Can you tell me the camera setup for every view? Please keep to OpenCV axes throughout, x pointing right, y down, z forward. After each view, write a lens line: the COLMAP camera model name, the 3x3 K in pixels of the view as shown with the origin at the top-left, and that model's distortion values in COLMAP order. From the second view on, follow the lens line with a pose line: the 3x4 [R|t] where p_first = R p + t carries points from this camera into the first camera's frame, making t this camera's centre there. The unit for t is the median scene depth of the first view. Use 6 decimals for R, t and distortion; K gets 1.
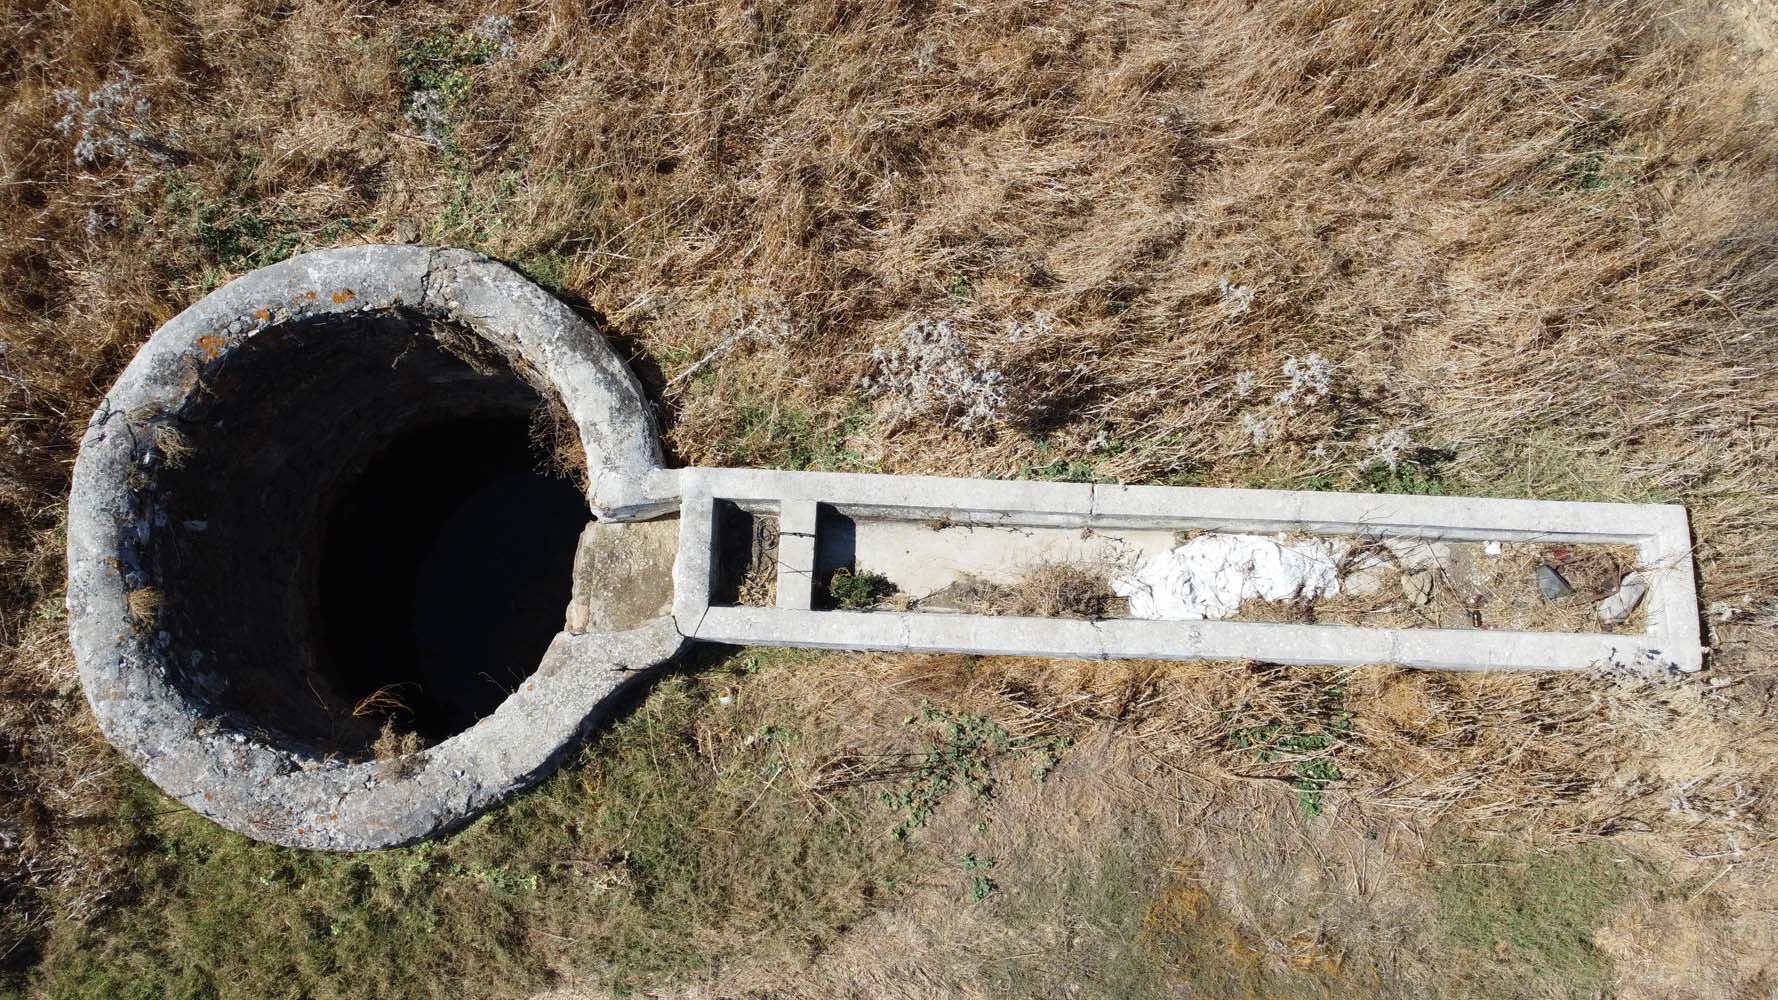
lens RADIAL K [[1345.1, 0, 883.4], [0, 1345.1, 497.9], [0, 0, 1]] dist [0.001953, -0.008013]
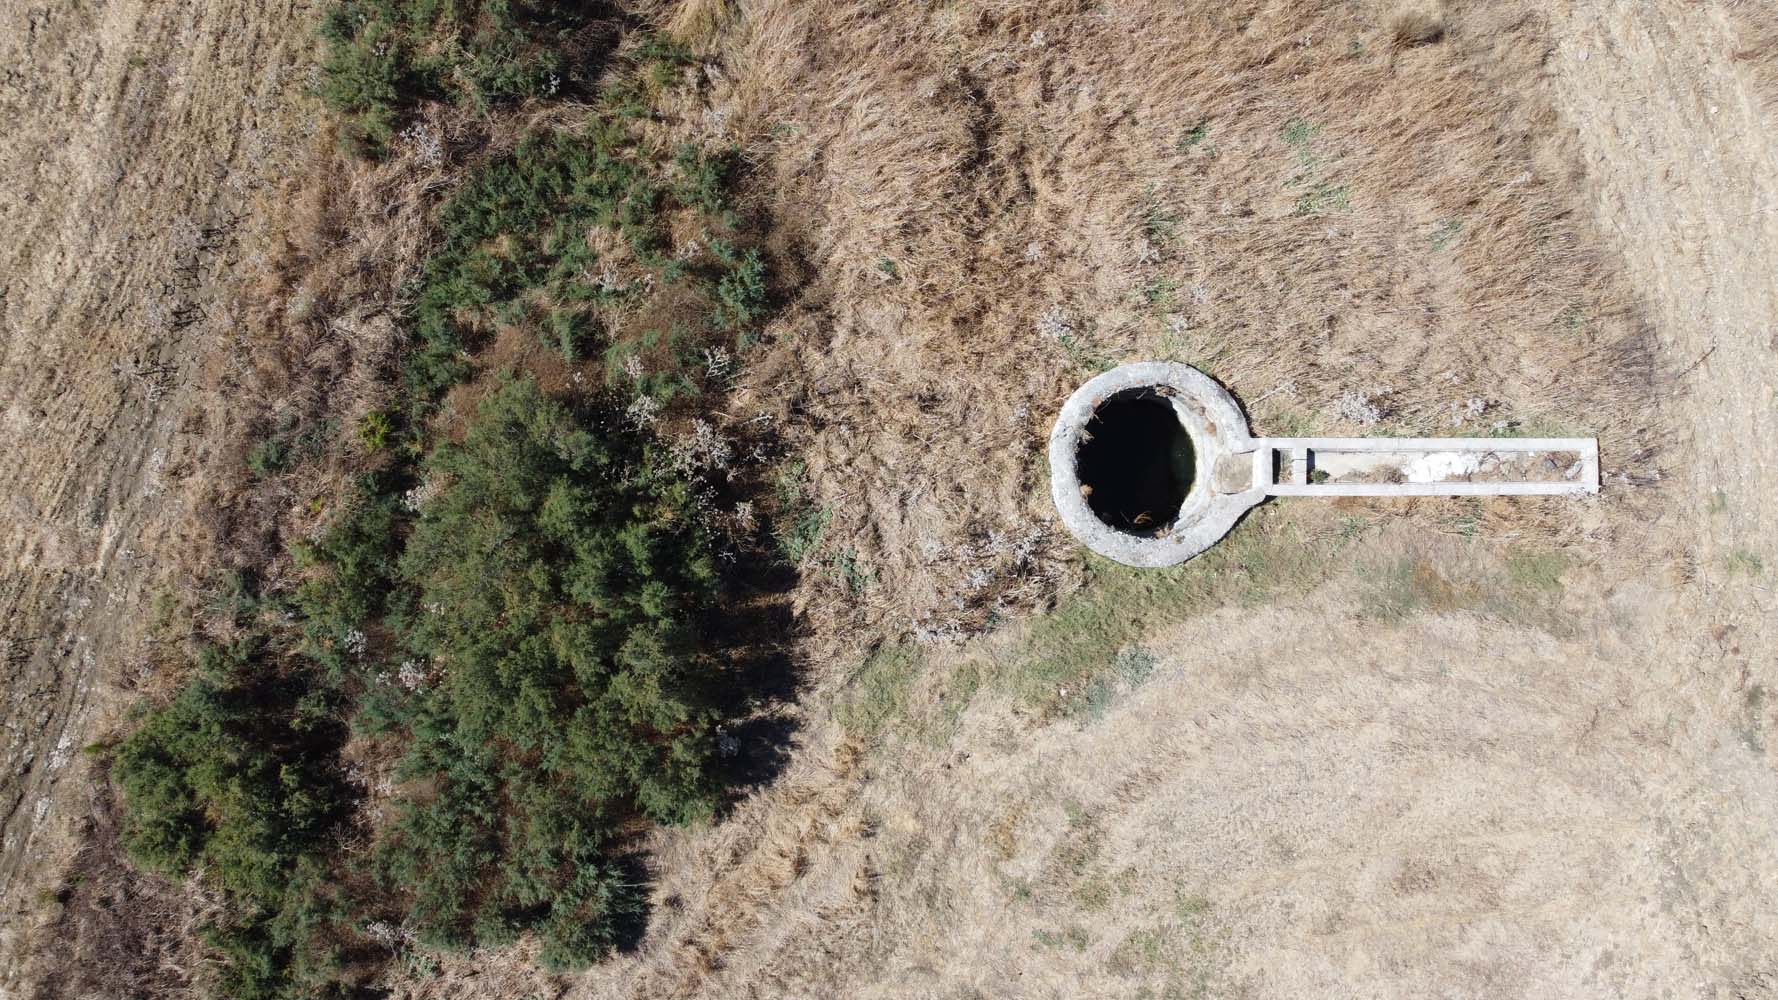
lens RADIAL K [[1345.1, 0, 882.8], [0, 1345.1, 503.1], [0, 0, 1]] dist [0.001953, -0.008013]
pose [[0.999315, -0.037009, -0.000762, -0.979259], [0.036502, 0.981782, 0.186474, -0.462362], [-0.006153, -0.186374, 0.982460, -1.927100]]
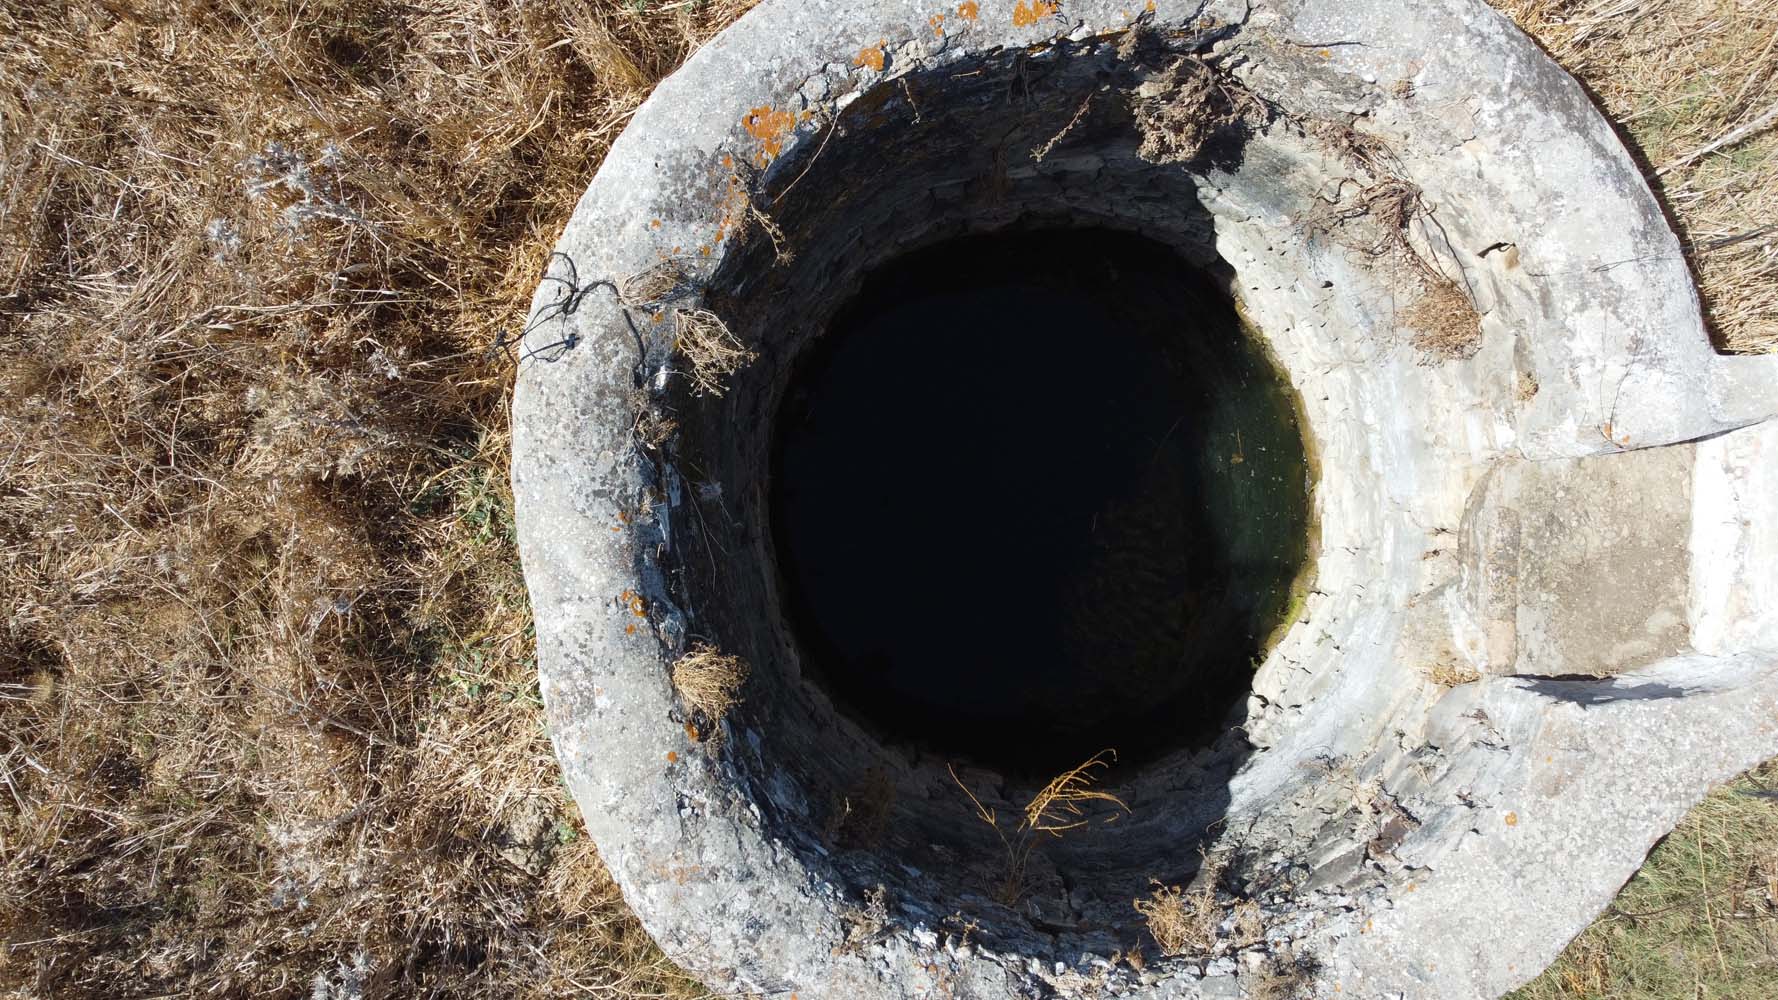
lens RADIAL K [[1345.1, 0, 887.9], [0, 1345.1, 500.8], [0, 0, 1]] dist [0.001953, -0.008013]
pose [[0.999107, -0.042083, 0.003647, -0.469955], [0.040686, 0.981952, 0.184703, -0.071829], [-0.011354, -0.184390, 0.982788, 0.517008]]
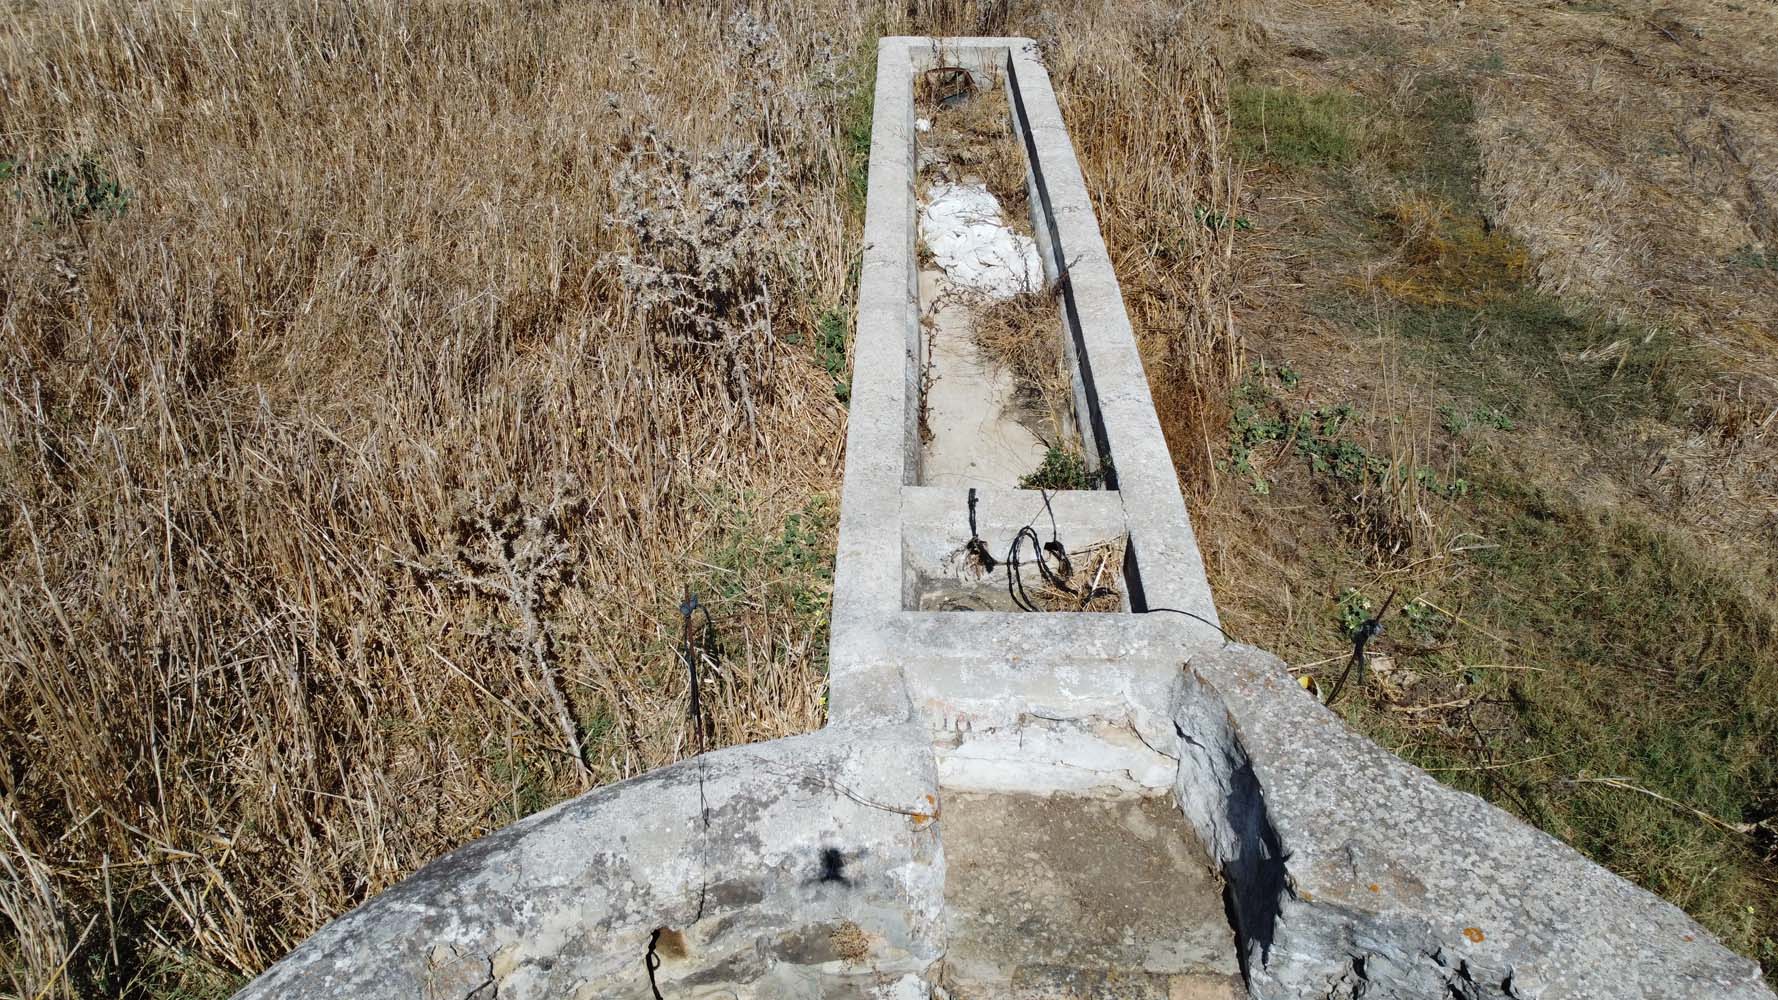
lens RADIAL K [[1345.1, 0, 884.0], [0, 1345.1, 500.6], [0, 0, 1]] dist [0.001953, -0.008013]
pose [[-0.020569, -0.550851, 0.834350, -0.468338], [0.980848, 0.150552, 0.123578, -0.065088], [-0.193686, 0.820912, 0.537204, 0.722799]]
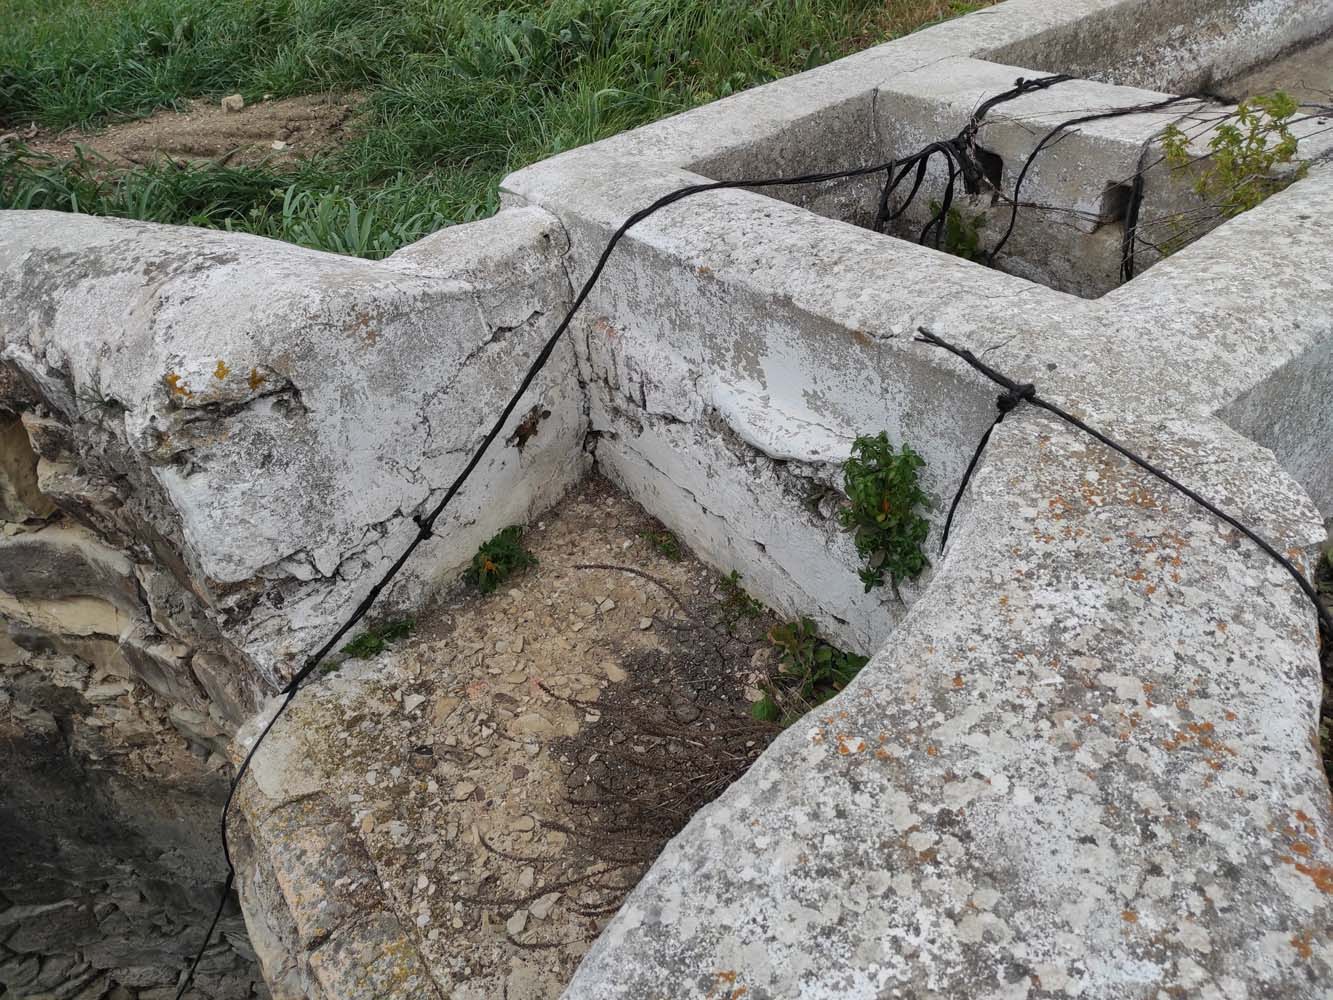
lens RADIAL K [[974.7, 0, 667.5], [0, 974.7, 498.5], [0, 0, 1]] dist [0.051942, -0.031280]
pose [[0.762570, -0.459436, 0.455418, -0.228834], [0.646784, 0.555142, -0.522961, 0.119662], [-0.012554, 0.693351, 0.720490, 0.902874]]
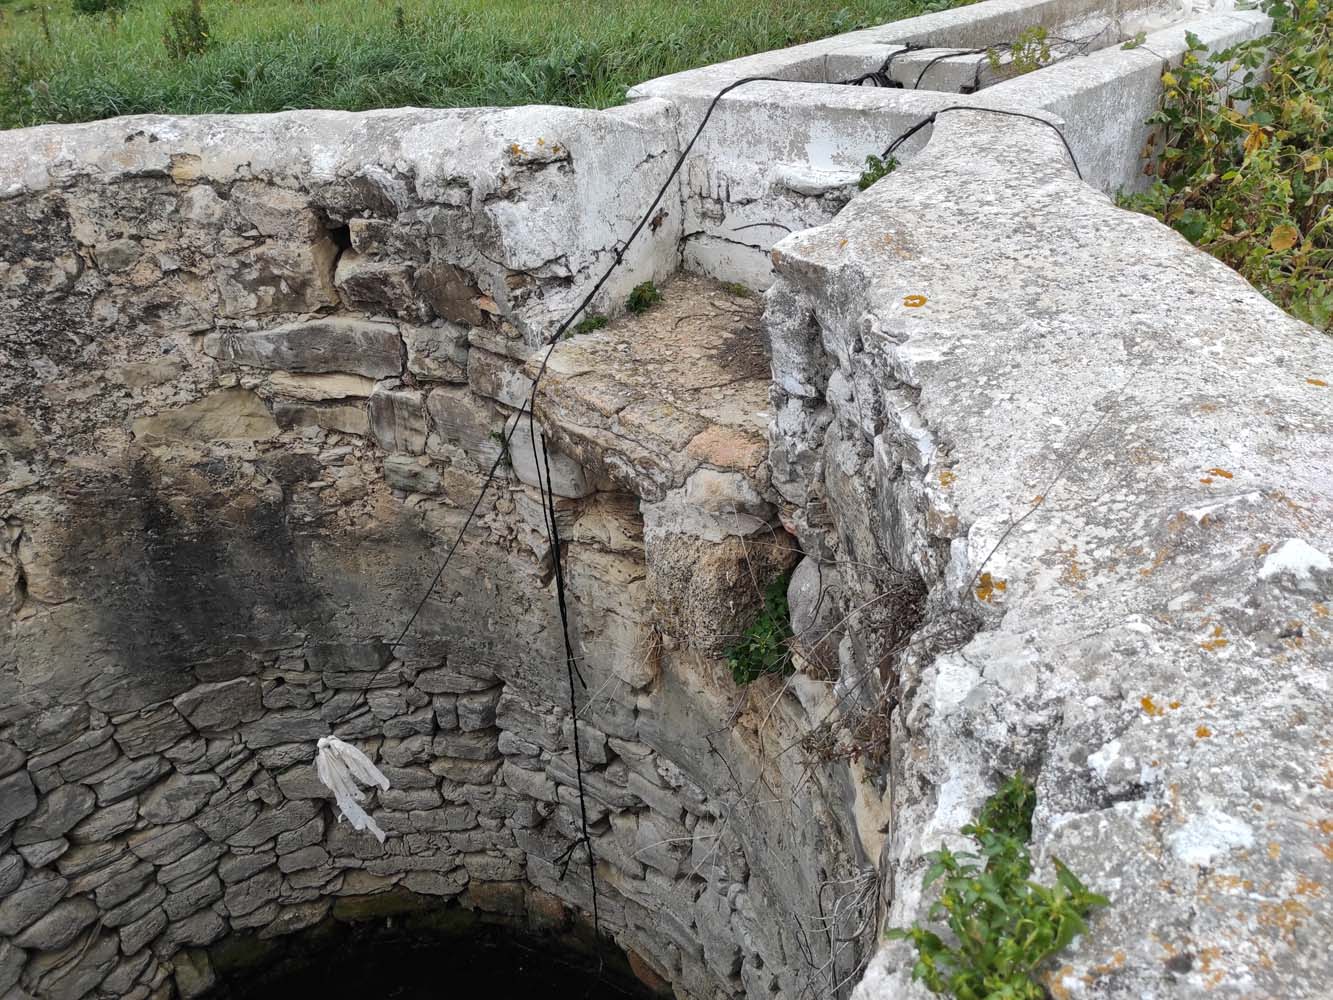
lens RADIAL K [[974.7, 0, 666.6], [0, 974.7, 503.8], [0, 0, 1]] dist [0.051942, -0.031280]
pose [[0.663384, -0.435427, 0.608544, -0.377665], [0.745043, 0.459915, -0.483103, 0.191581], [-0.069523, 0.773874, 0.629512, 0.896912]]
